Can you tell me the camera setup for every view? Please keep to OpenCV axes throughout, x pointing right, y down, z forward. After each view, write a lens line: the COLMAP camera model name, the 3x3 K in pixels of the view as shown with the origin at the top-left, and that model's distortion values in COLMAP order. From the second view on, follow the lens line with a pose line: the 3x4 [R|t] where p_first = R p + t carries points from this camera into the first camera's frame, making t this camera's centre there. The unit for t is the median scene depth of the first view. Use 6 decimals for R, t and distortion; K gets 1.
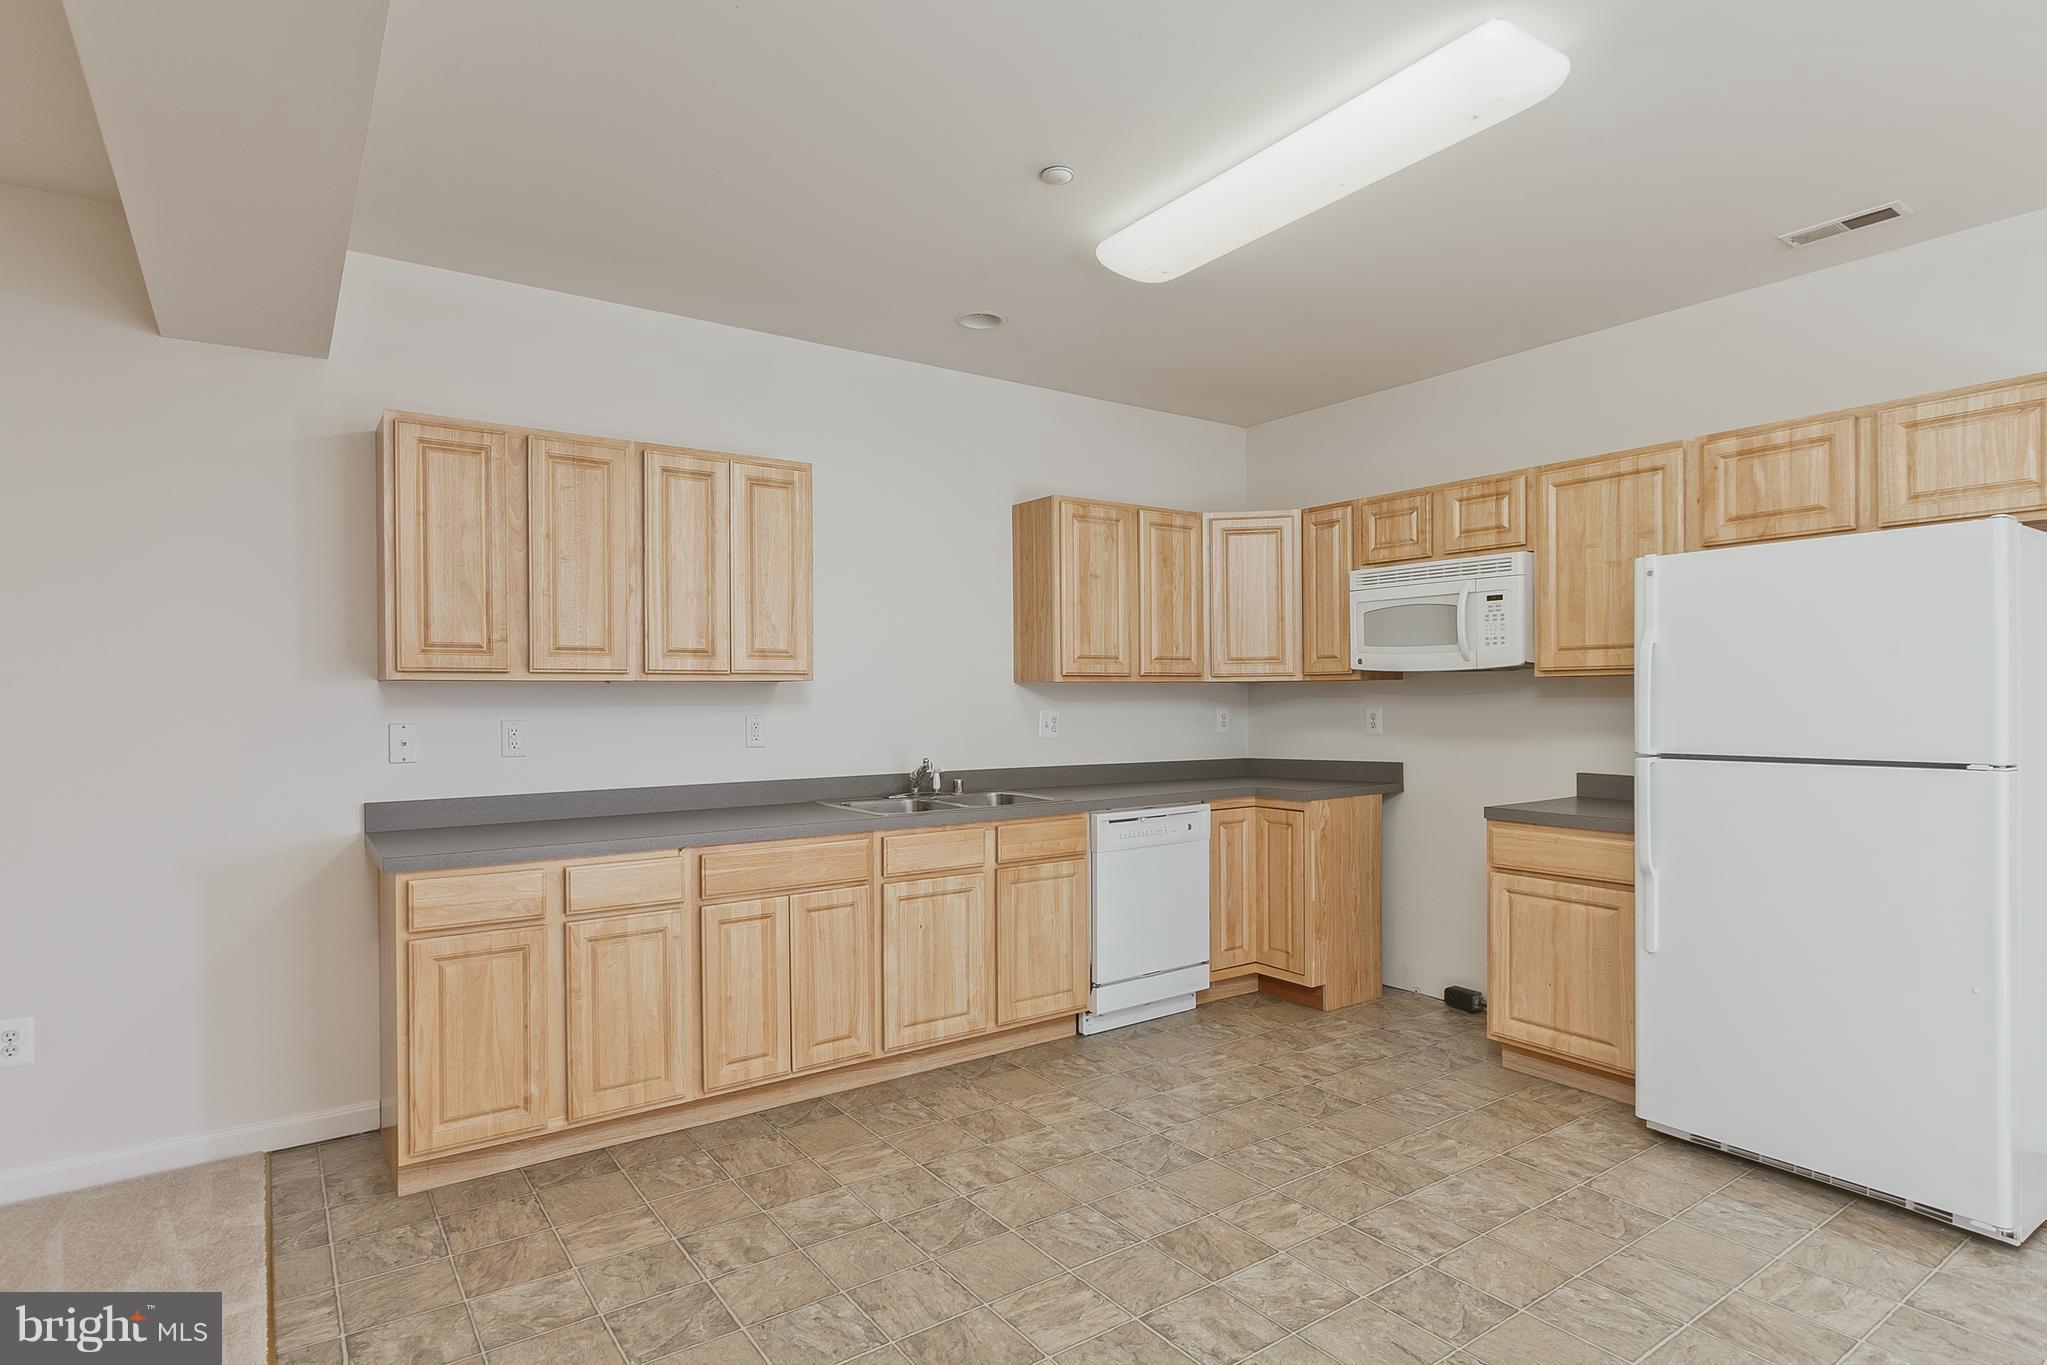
lens RADIAL K [[1098.2, 0, 1015.2], [0, 1098.2, 707.1], [0, 0, 1]] dist [0.017193, -0.000953]
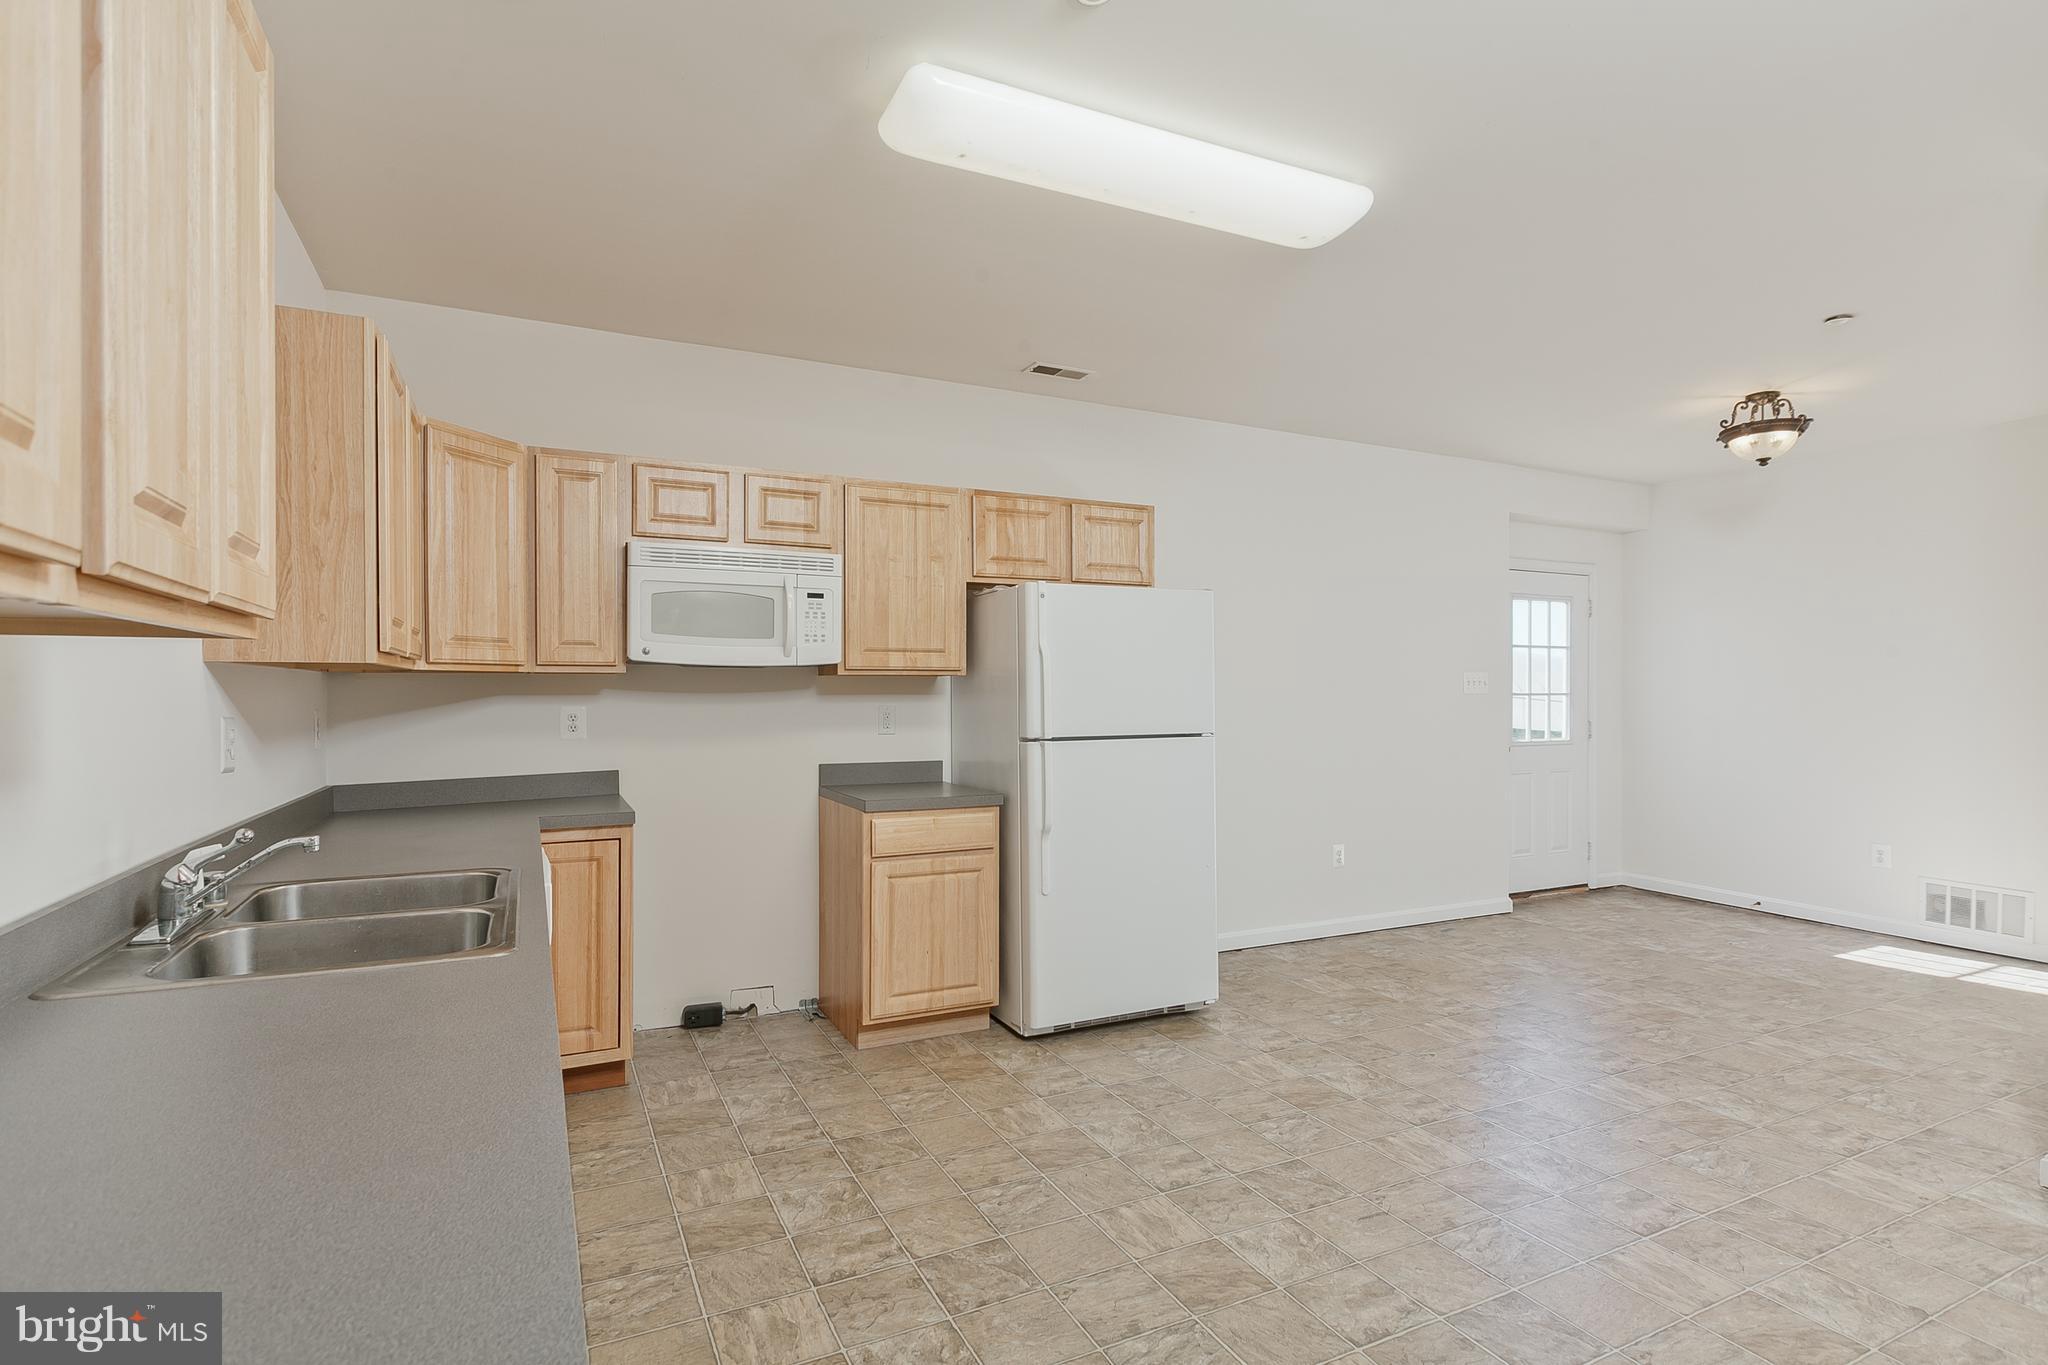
lens RADIAL K [[1017.7, 0, 1012.7], [0, 1017.7, 698.6], [0, 0, 1]] dist [-0.003904, -0.002369]
pose [[0.140553, 0.002759, 0.990069, -0.507827], [0.011781, 0.999921, -0.004459, 0.001845], [-0.990003, 0.012290, 0.140509, 0.752896]]
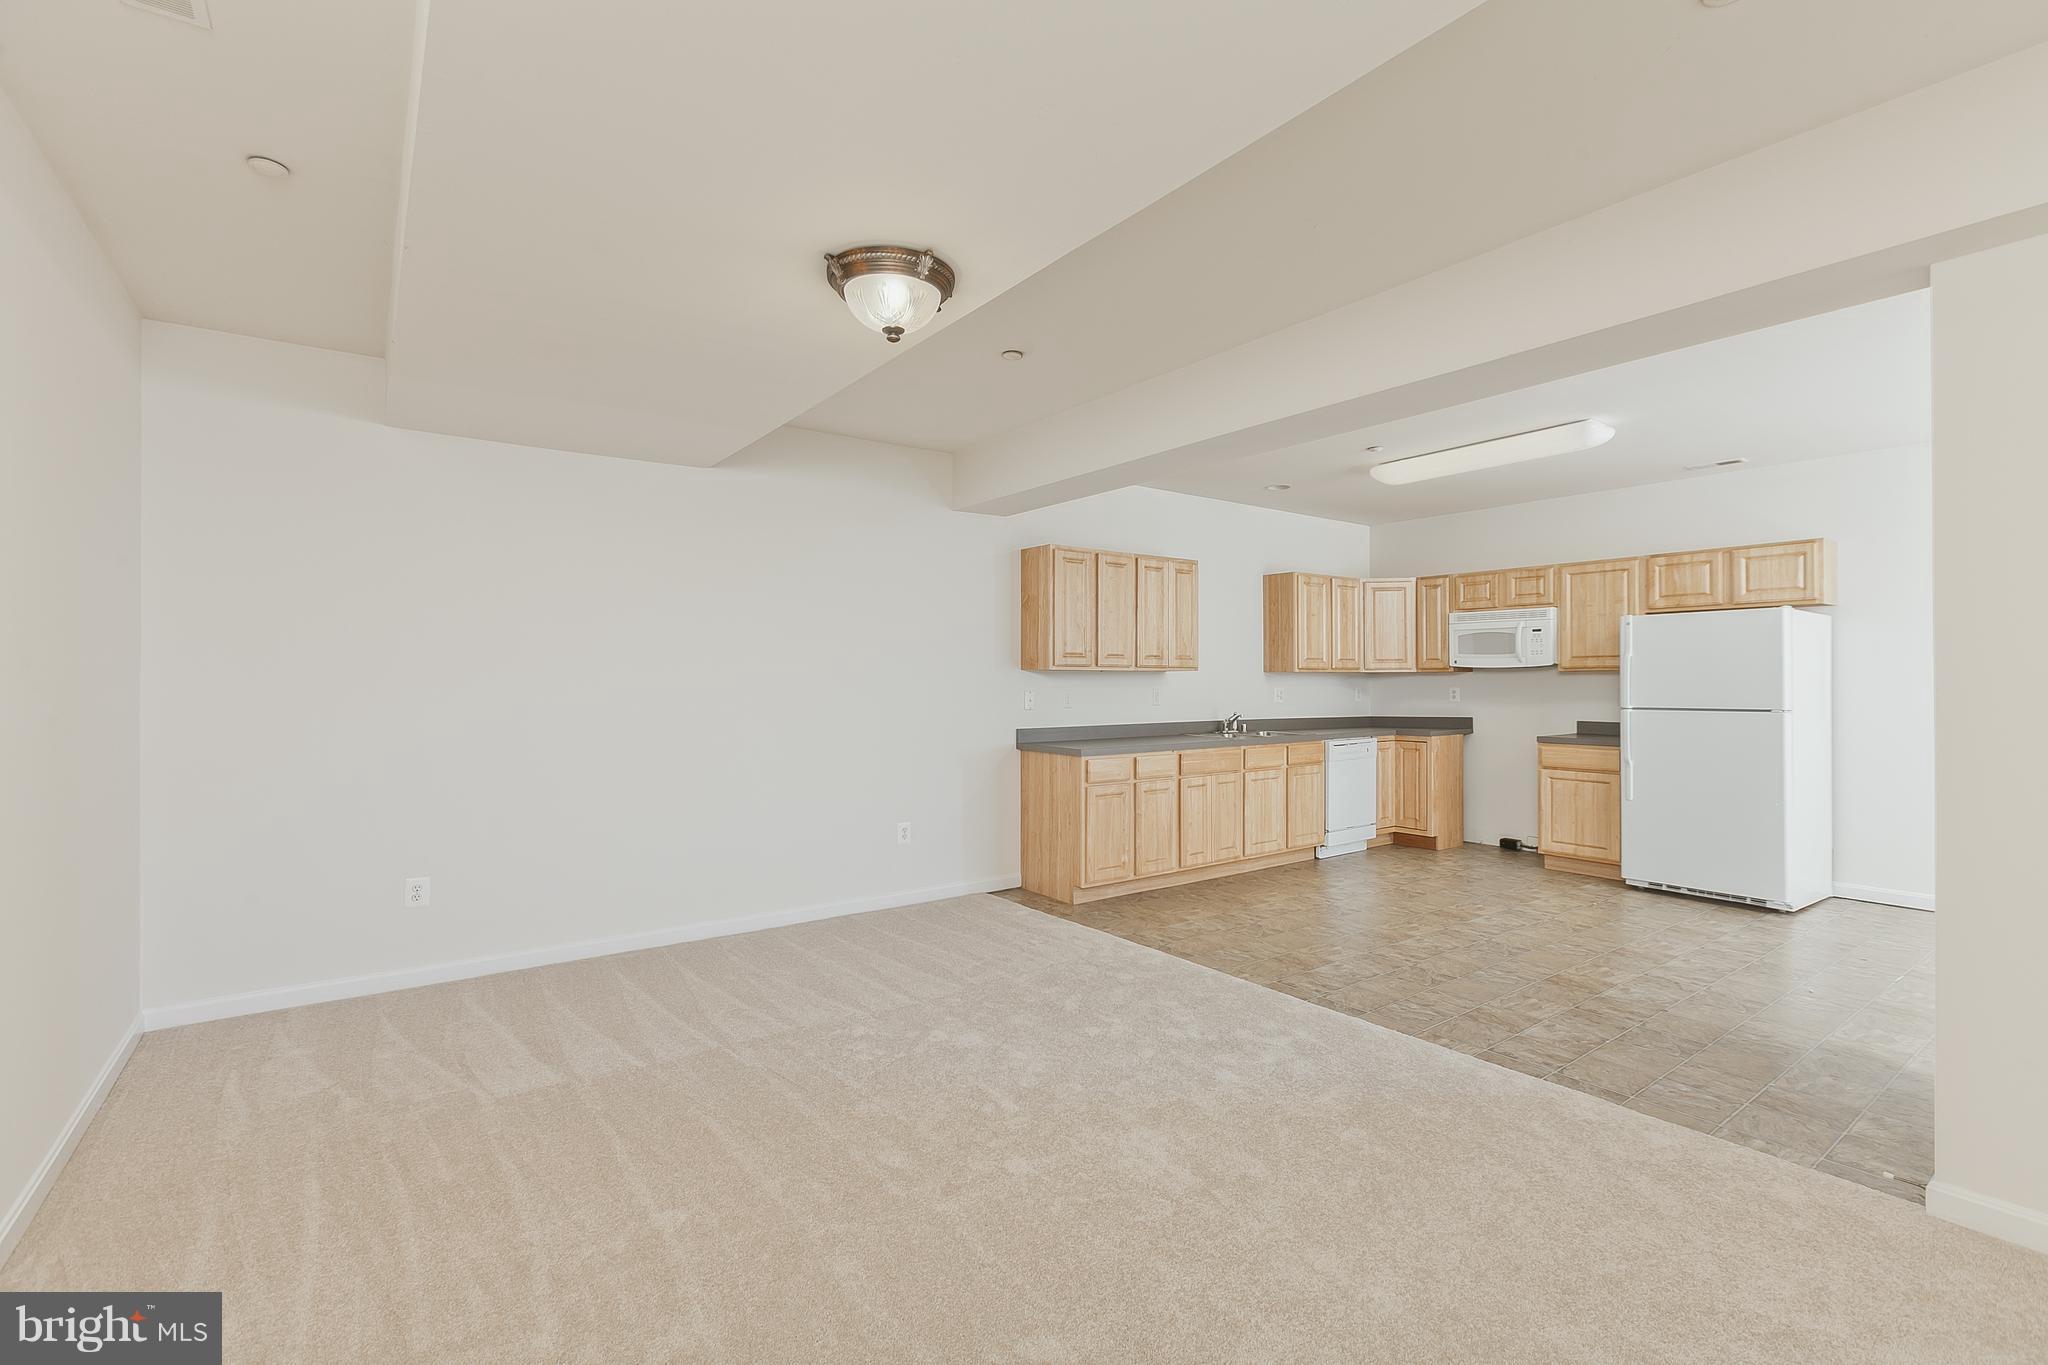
lens RADIAL K [[928.2, 0, 1033.8], [0, 928.2, 680.4], [0, 0, 1]] dist [0.023640, 0.000735]
pose [[0.999315, 0.005686, 0.036578, -0.558788], [-0.005258, 0.999917, -0.011785, 0.014558], [-0.036642, 0.011584, 0.999261, -0.671136]]
